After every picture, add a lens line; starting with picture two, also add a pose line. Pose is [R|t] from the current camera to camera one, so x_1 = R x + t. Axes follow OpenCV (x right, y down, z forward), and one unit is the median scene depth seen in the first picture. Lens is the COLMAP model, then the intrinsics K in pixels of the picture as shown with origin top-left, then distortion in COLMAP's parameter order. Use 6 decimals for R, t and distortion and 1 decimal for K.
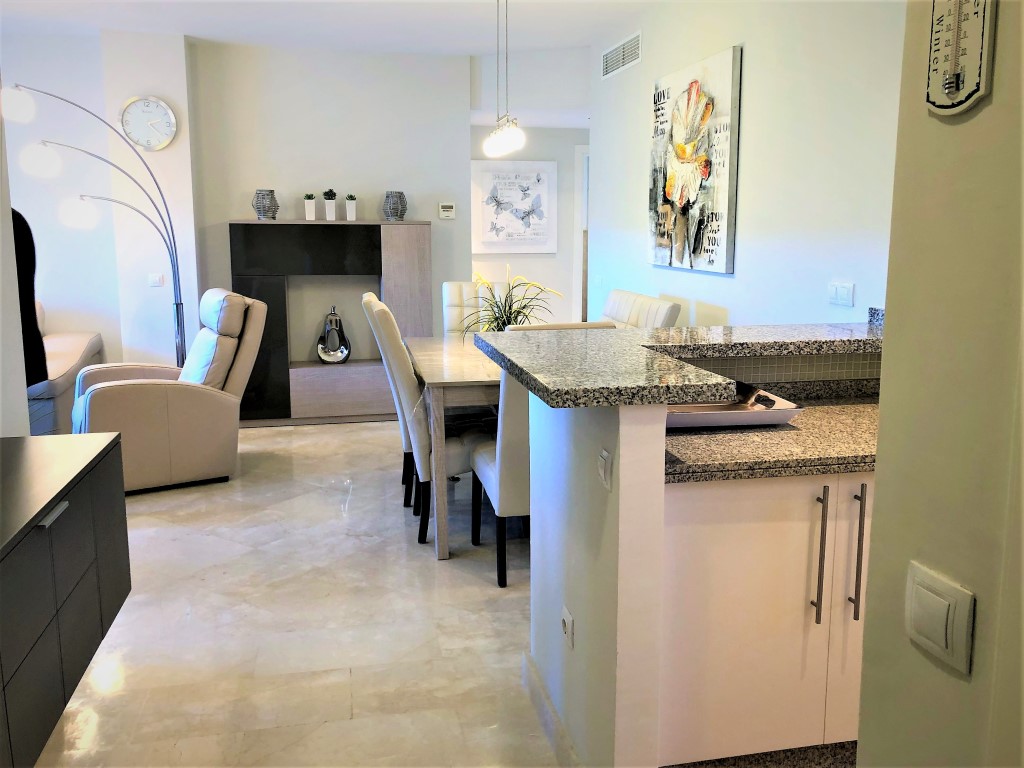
lens RADIAL K [[851.6, 0, 509.0], [0, 851.6, 377.8], [0, 0, 1]] dist [0.097194, -0.107921]
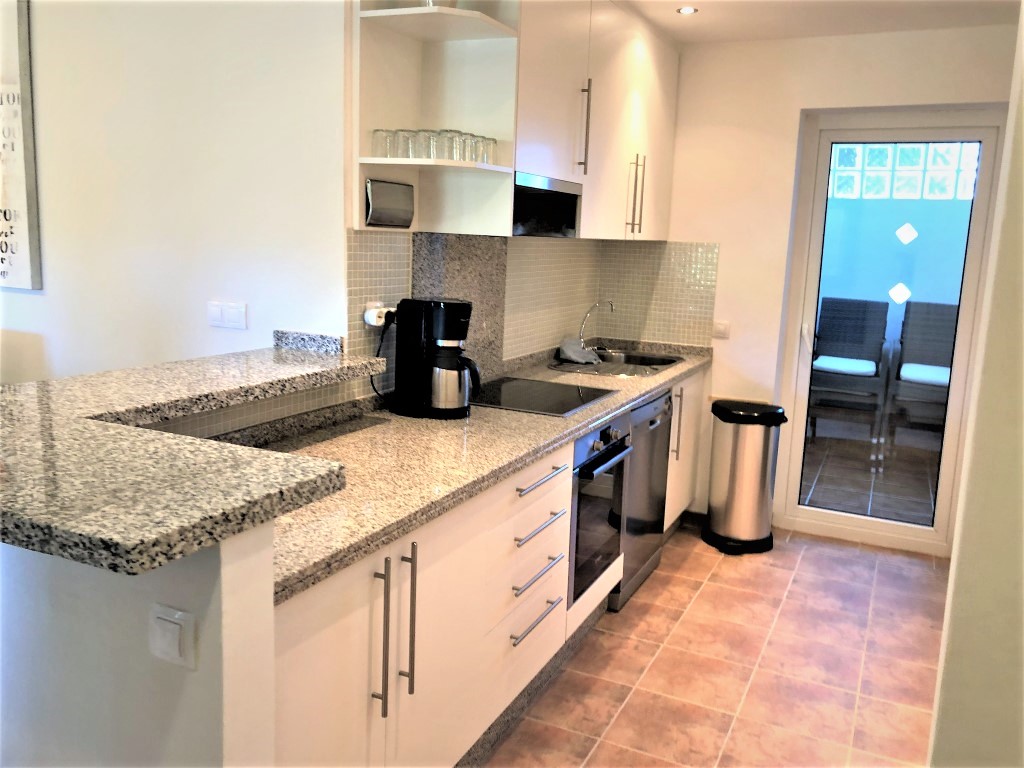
lens RADIAL K [[851.6, 0, 509.0], [0, 851.6, 377.8], [0, 0, 1]] dist [0.097194, -0.107921]
pose [[0.623689, -0.112503, 0.773535, -0.137442], [0.106566, 0.992587, 0.058440, -0.062885], [-0.774375, 0.045984, 0.631054, 0.264606]]
